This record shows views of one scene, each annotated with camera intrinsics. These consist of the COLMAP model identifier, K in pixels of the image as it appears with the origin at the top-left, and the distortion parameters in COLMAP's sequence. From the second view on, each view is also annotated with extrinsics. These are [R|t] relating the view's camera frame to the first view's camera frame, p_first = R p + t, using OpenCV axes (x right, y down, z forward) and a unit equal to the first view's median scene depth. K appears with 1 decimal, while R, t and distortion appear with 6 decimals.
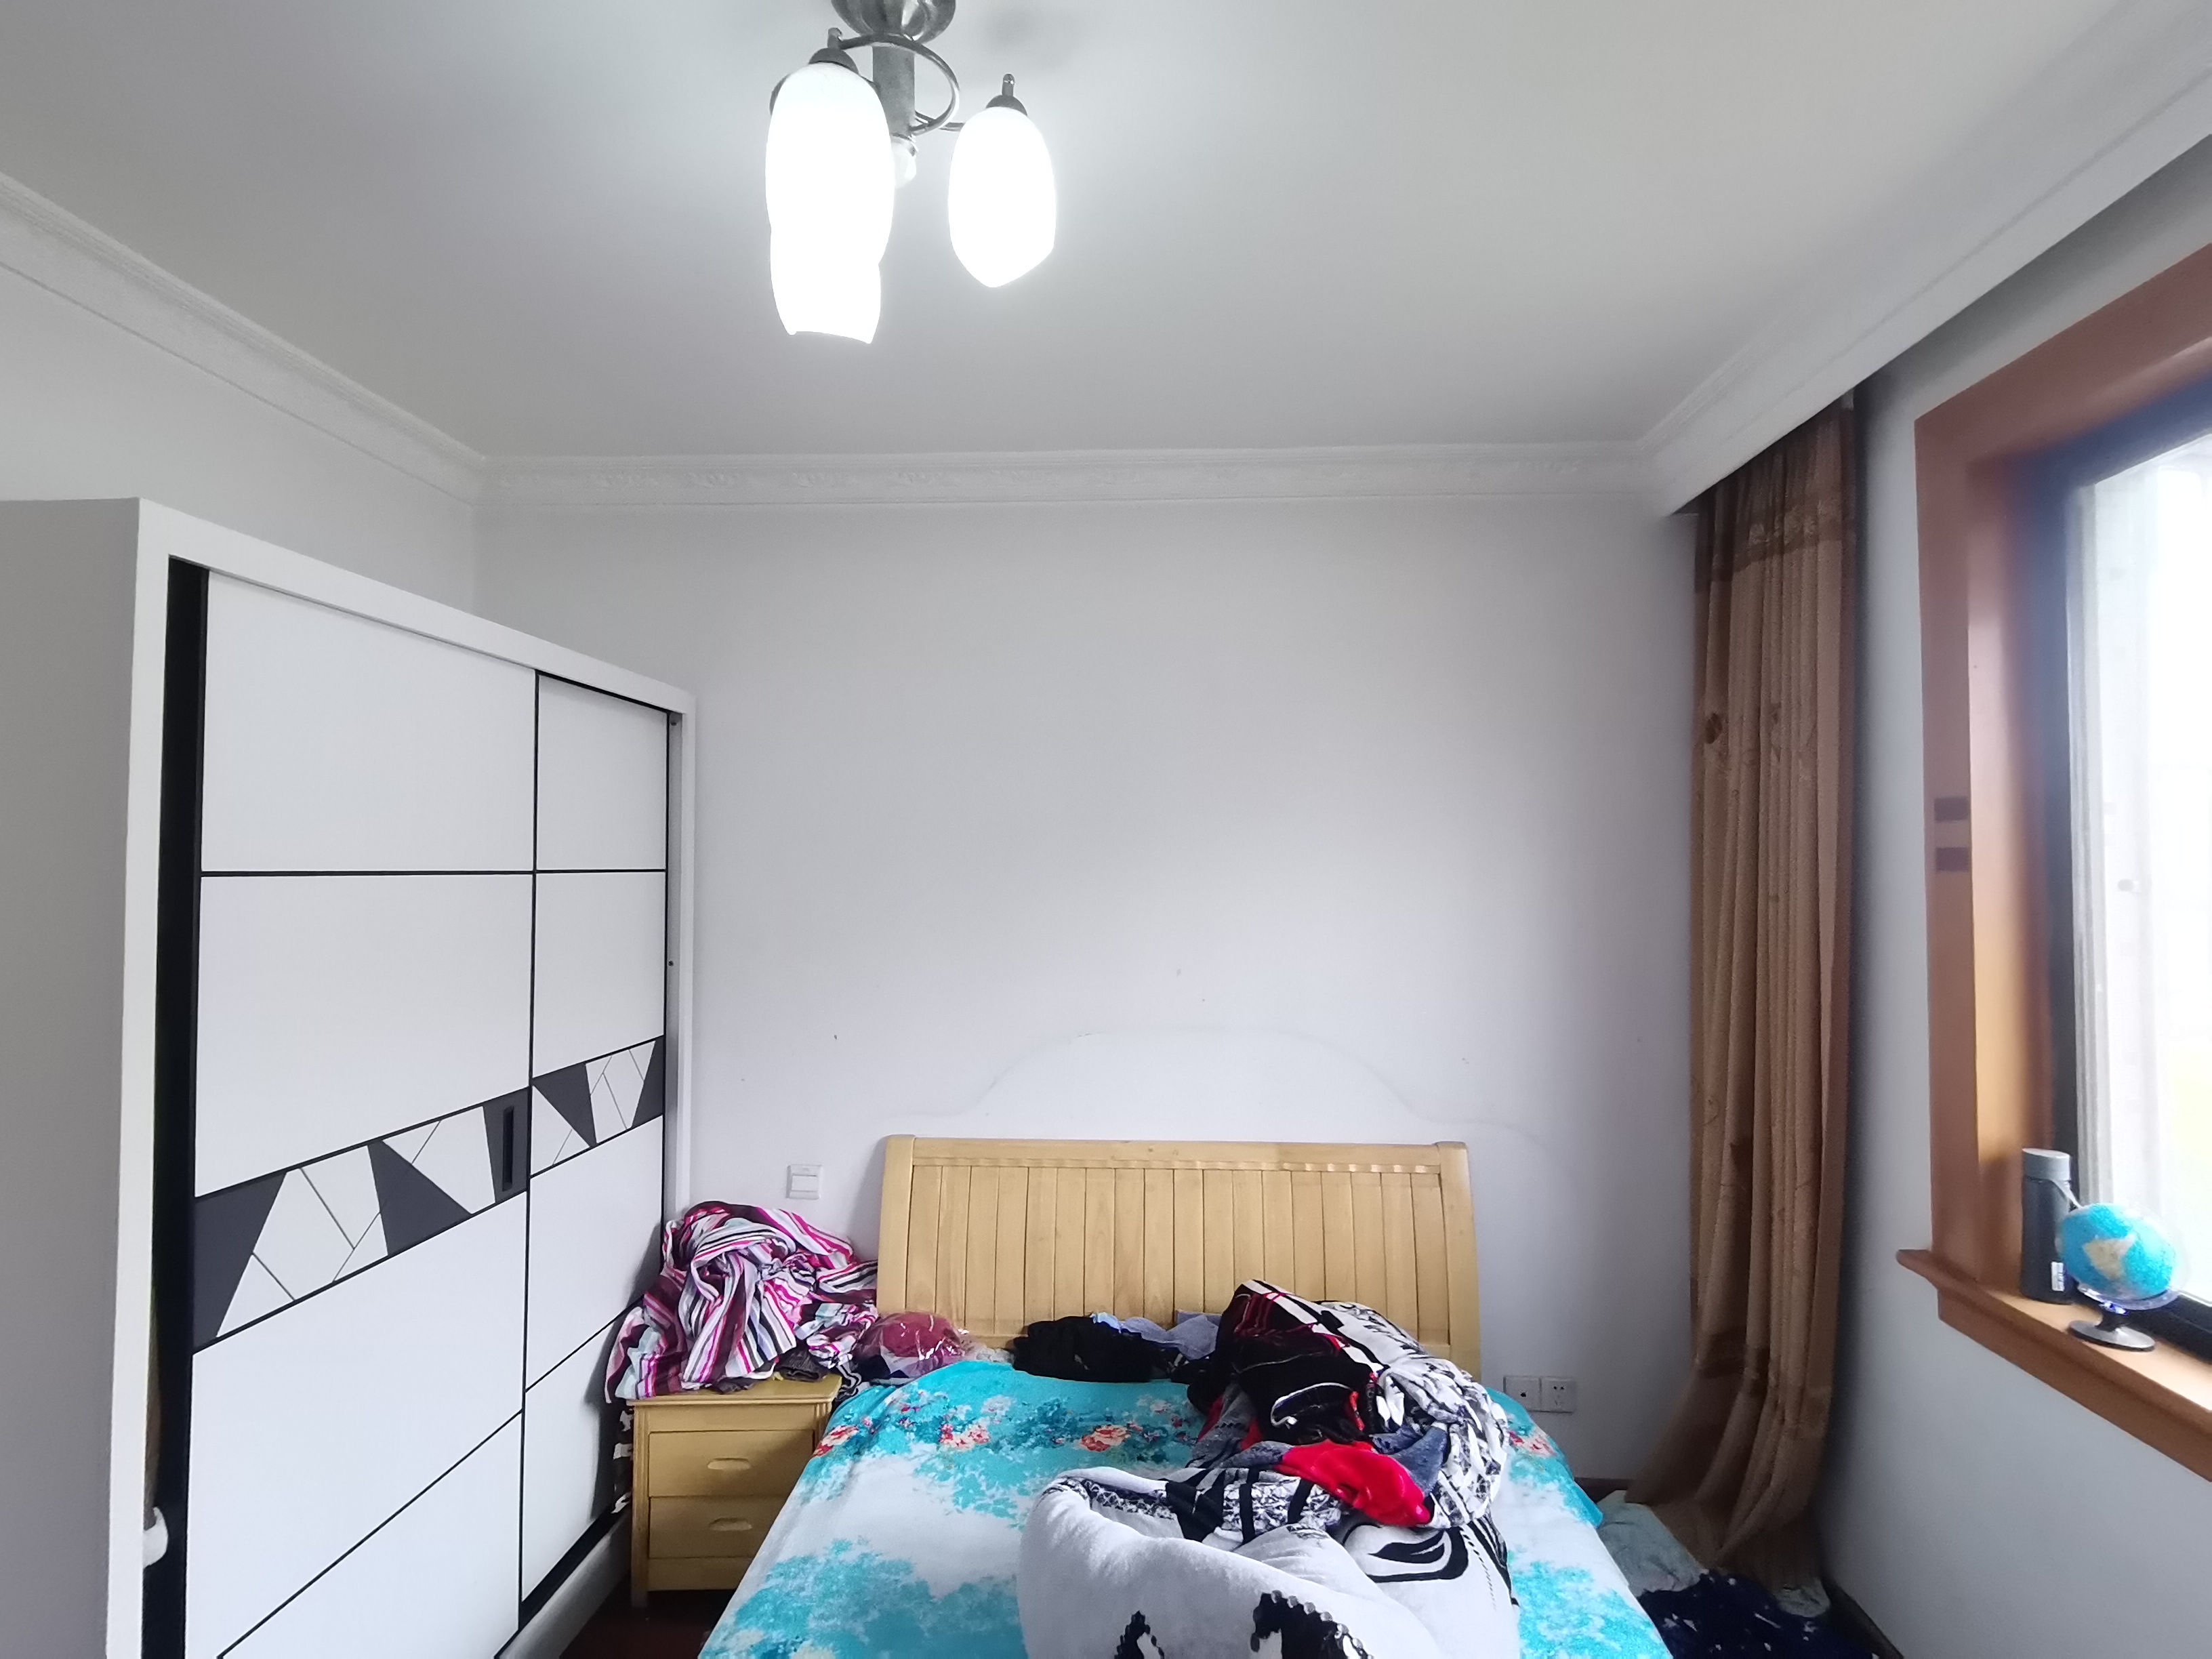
lens RADIAL K [[1093.0, 0, 1112.8], [0, 1093.0, 833.5], [0, 0, 1]] dist [0.020317, -0.016885]
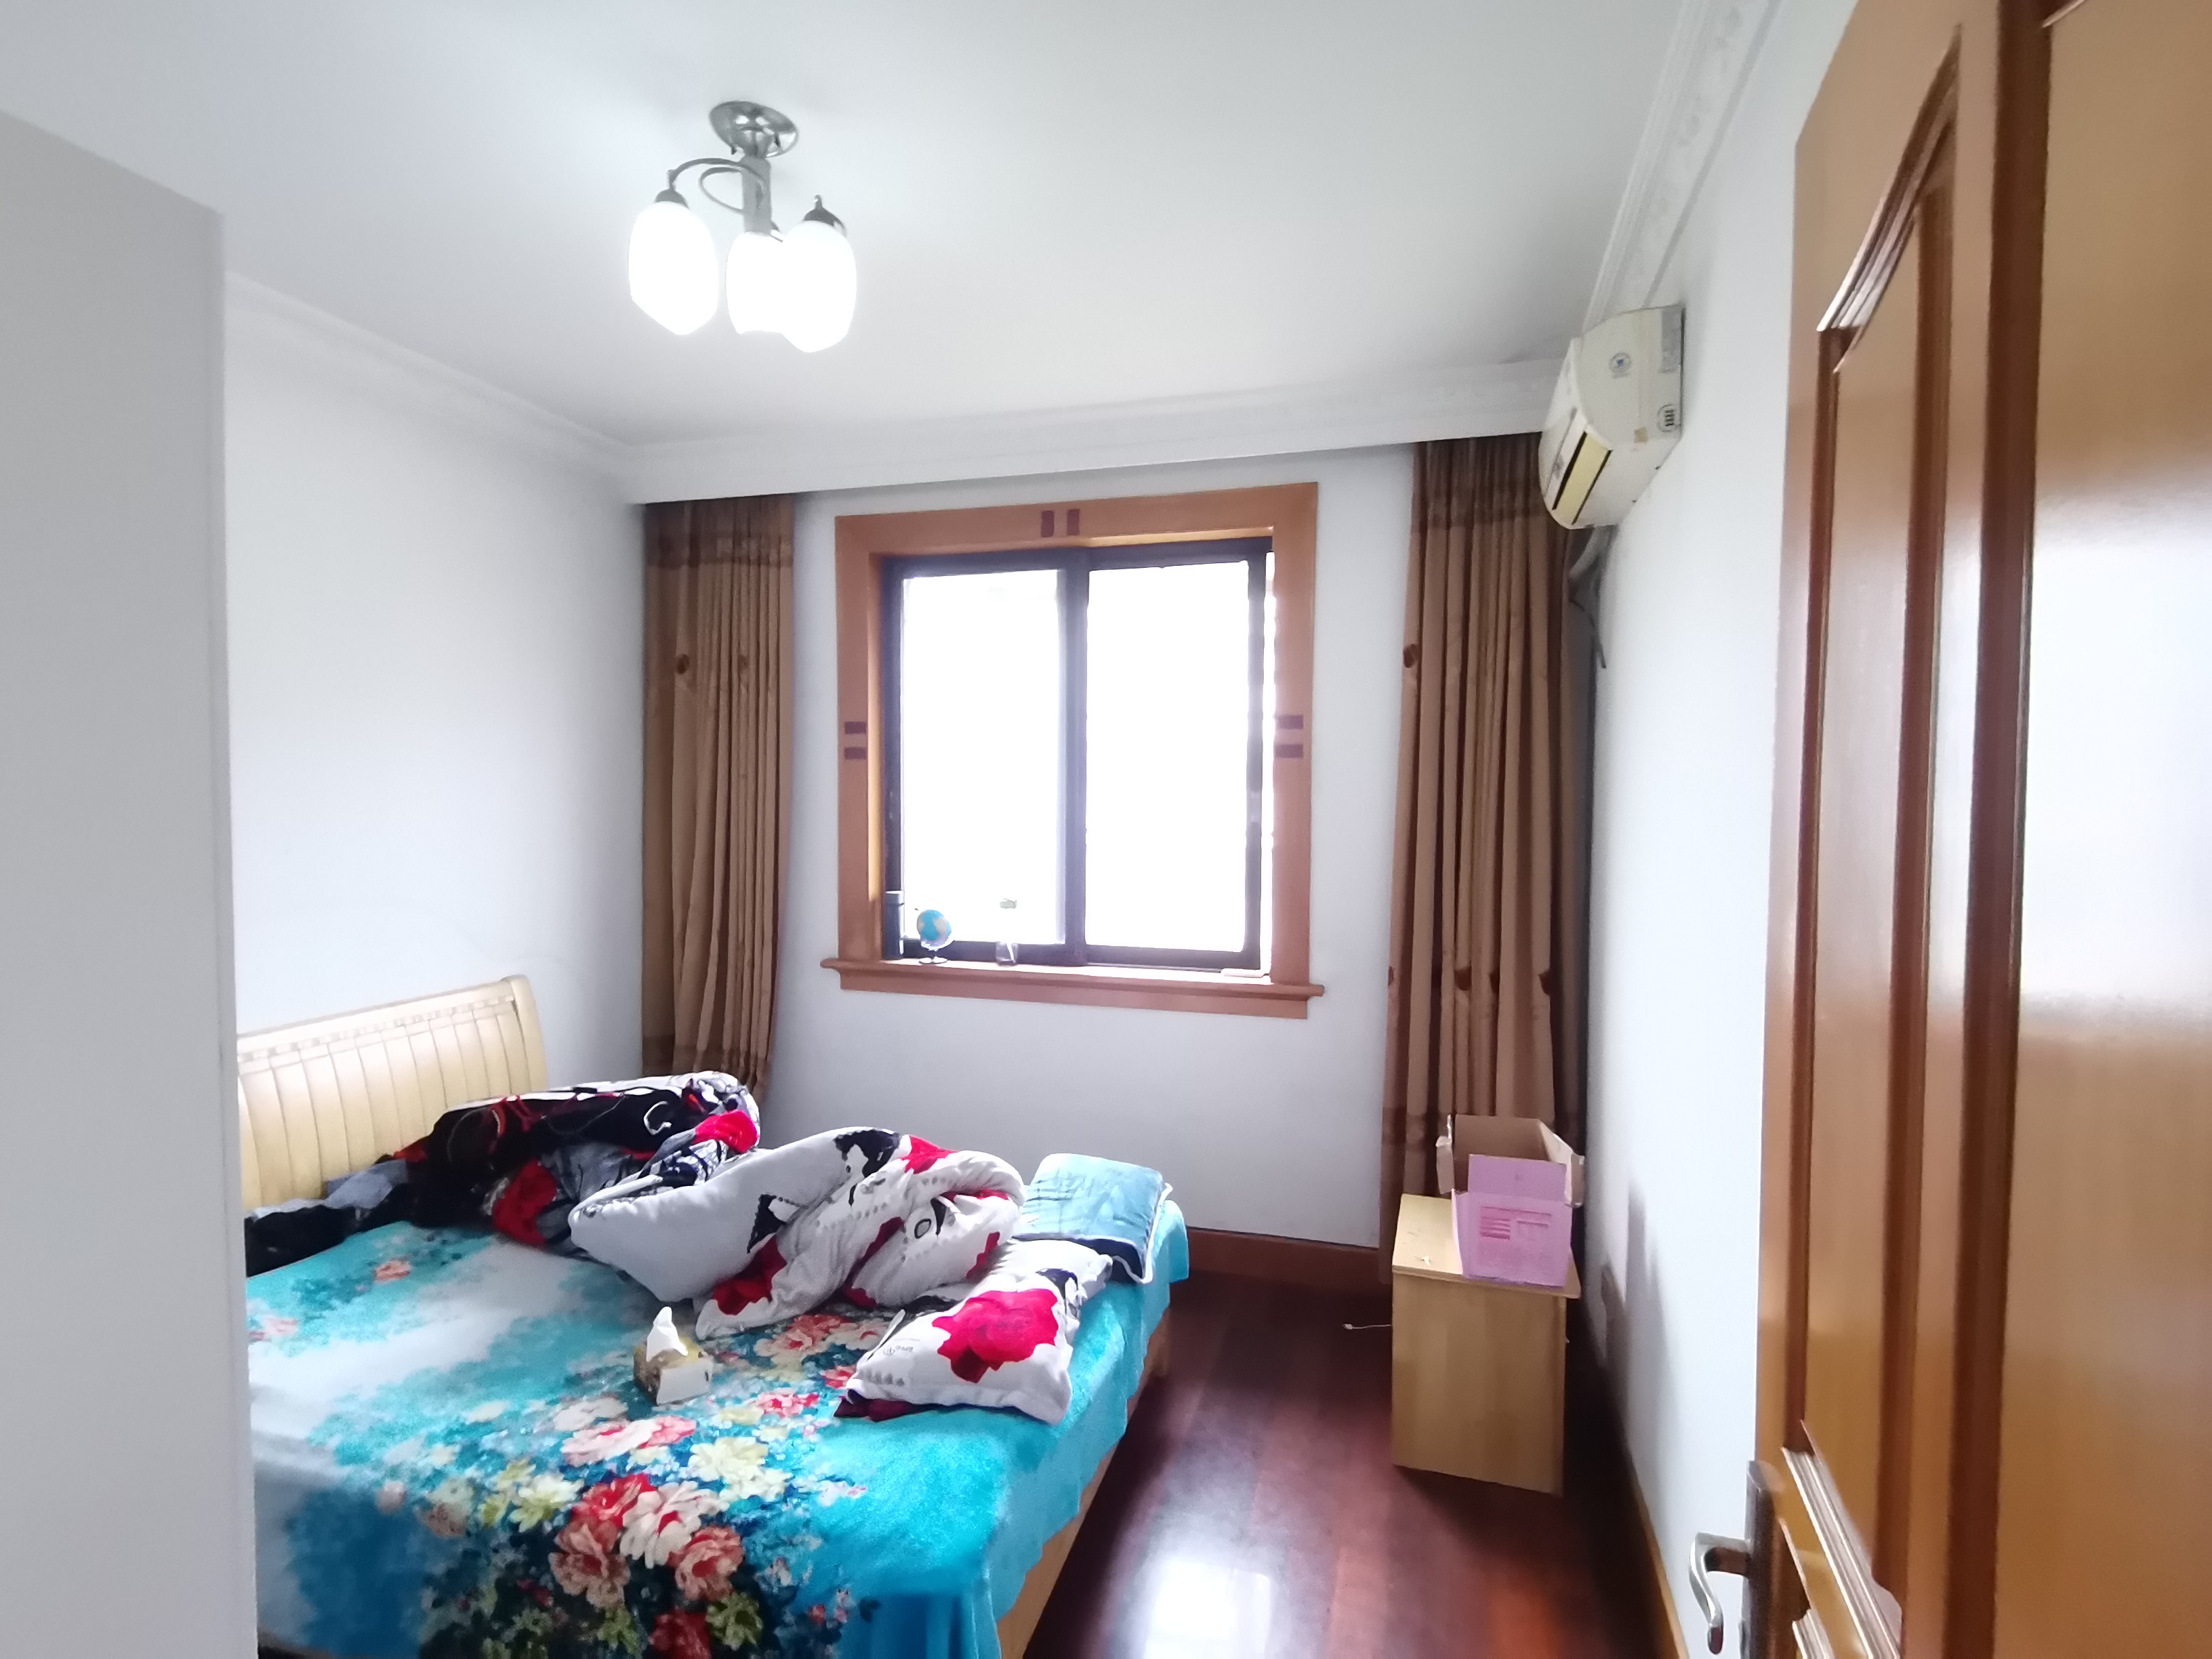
lens RADIAL K [[1093.0, 0, 1112.8], [0, 1093.0, 833.5], [0, 0, 1]] dist [0.020317, -0.016885]
pose [[0.224320, -0.041399, 0.973636, -0.944009], [-0.036456, 0.998041, 0.050836, 0.044479], [-0.973834, -0.046898, 0.222371, 0.098850]]
